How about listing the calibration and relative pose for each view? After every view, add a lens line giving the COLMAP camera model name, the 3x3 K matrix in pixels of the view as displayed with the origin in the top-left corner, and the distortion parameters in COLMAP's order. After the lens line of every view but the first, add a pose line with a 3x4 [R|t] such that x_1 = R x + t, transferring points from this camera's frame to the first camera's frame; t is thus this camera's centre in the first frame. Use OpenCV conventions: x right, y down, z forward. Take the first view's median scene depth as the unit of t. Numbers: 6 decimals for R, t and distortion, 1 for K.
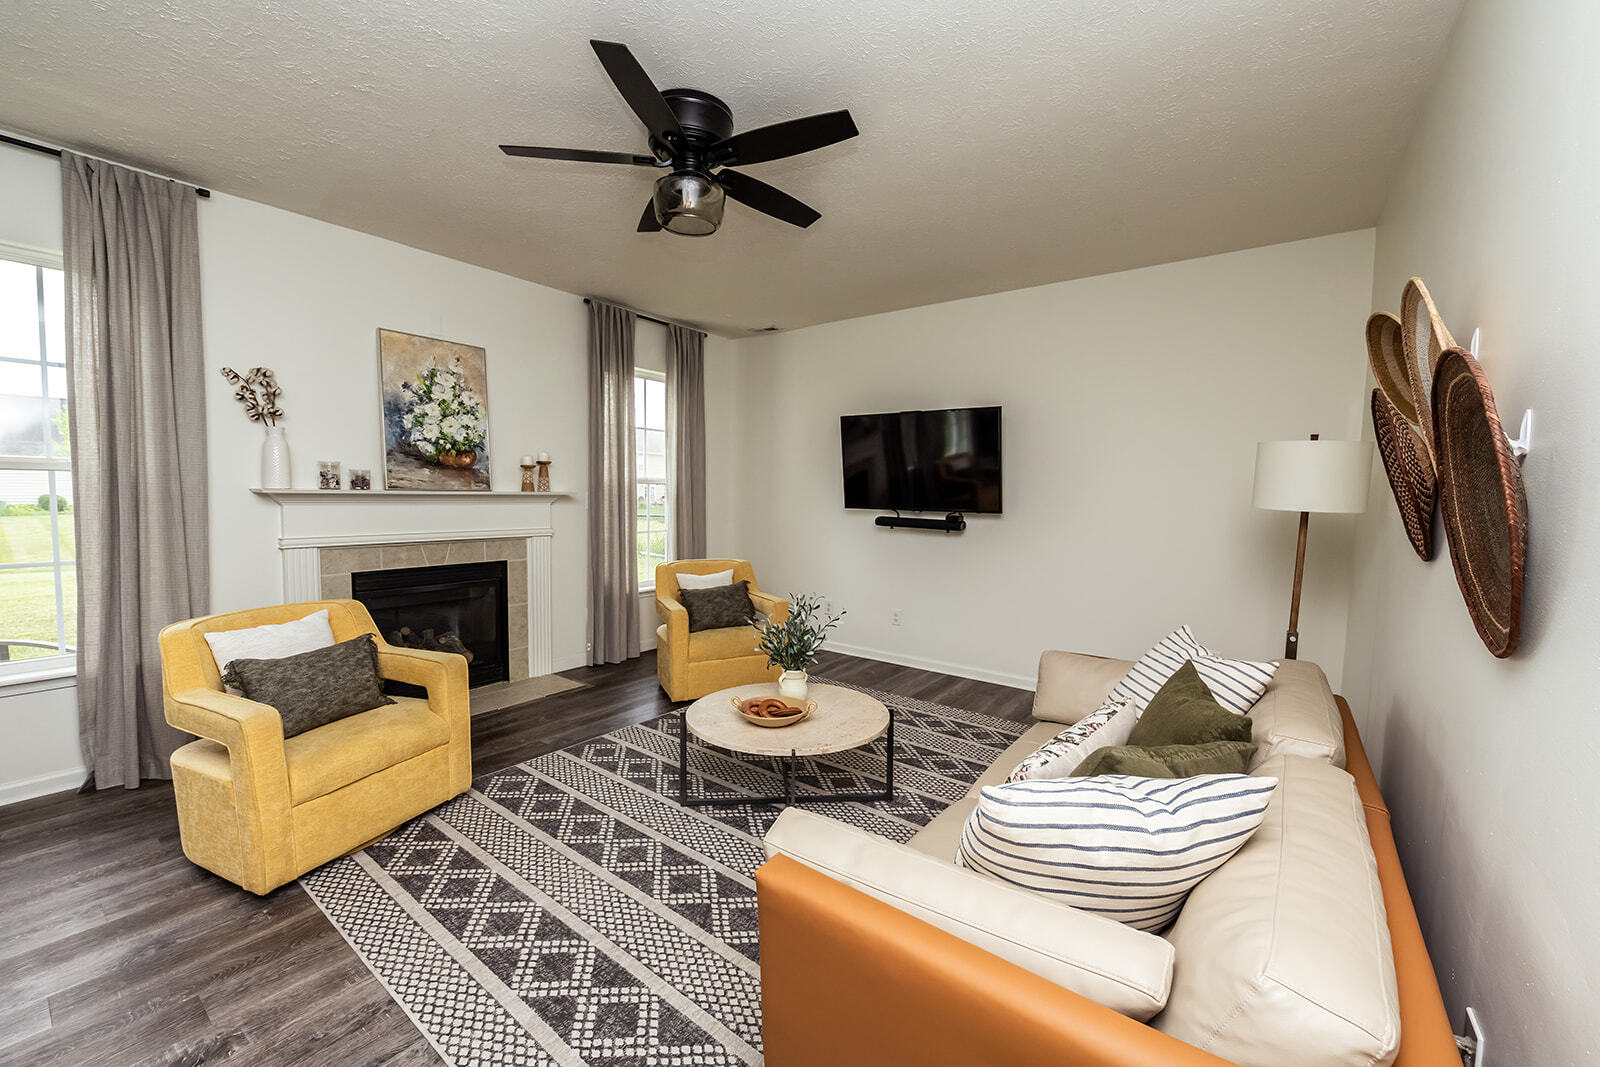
lens RADIAL K [[664.5, 0, 821.6], [0, 664.5, 539.3], [0, 0, 1]] dist [-0.009407, 0.000002]
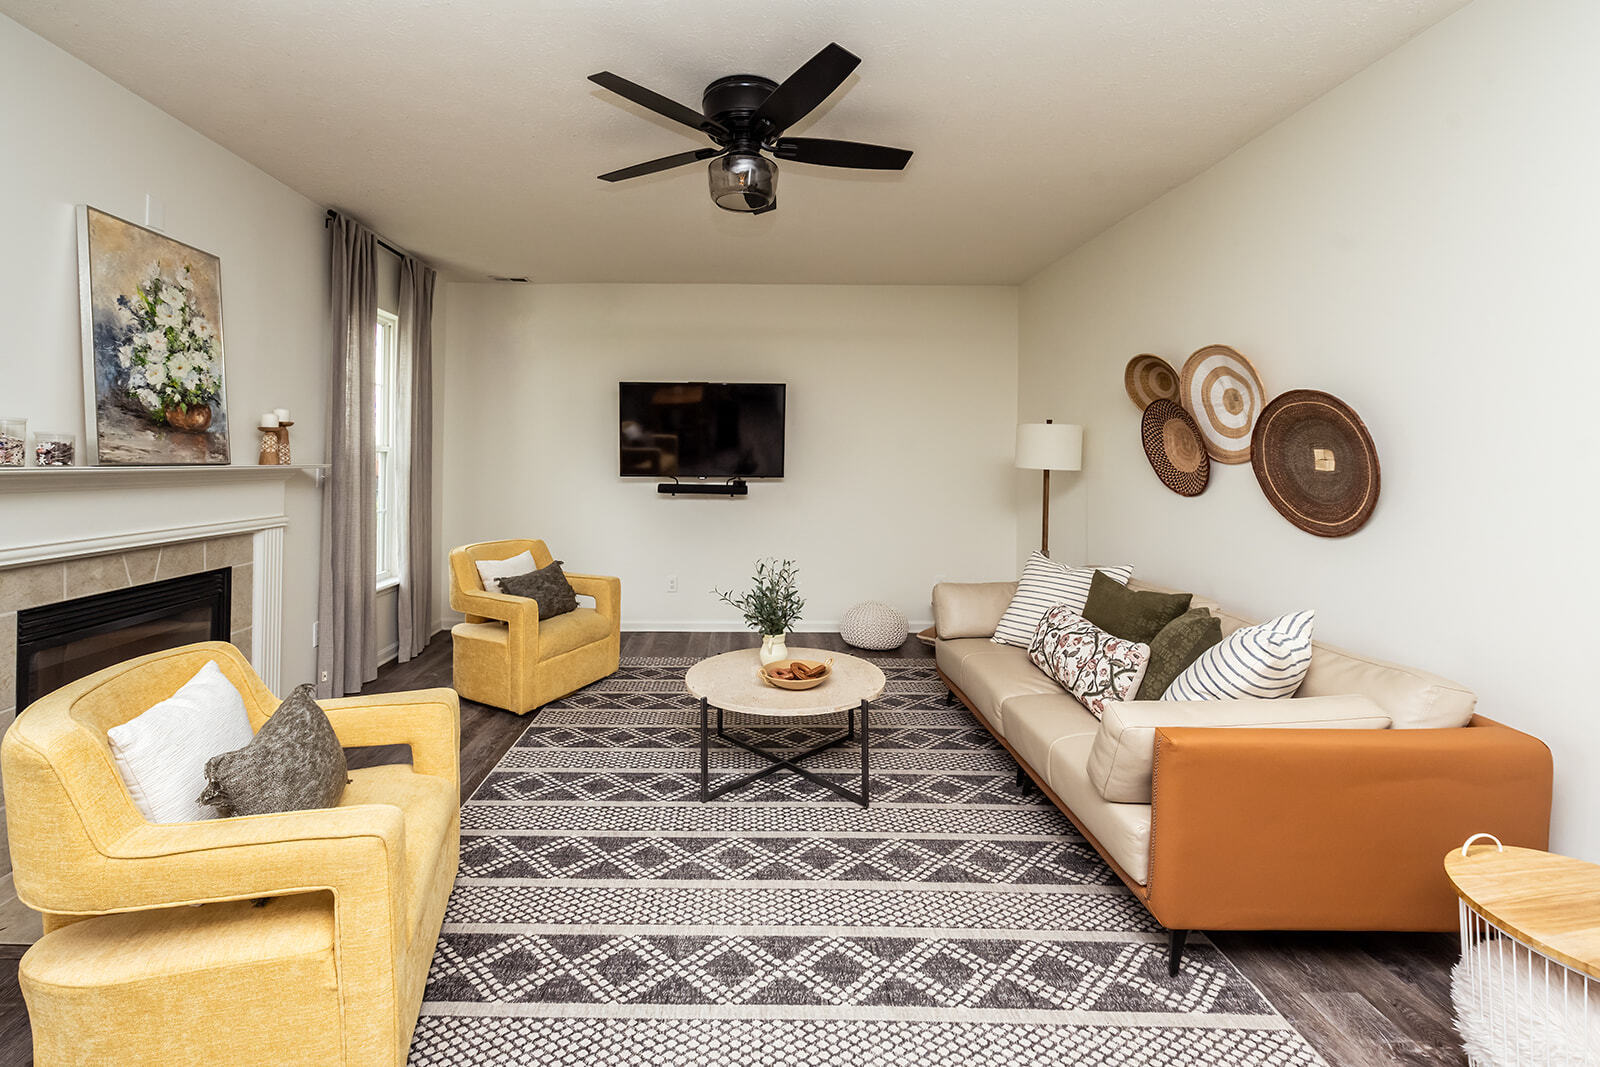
lens RADIAL K [[664.5, 0, 793.7], [0, 664.5, 462.9], [0, 0, 1]] dist [-0.009407, 0.000002]
pose [[0.787162, -0.014024, 0.616587, -0.499713], [0.050359, 0.997865, -0.041595, -0.019174], [-0.614687, 0.063792, 0.786187, 0.121833]]
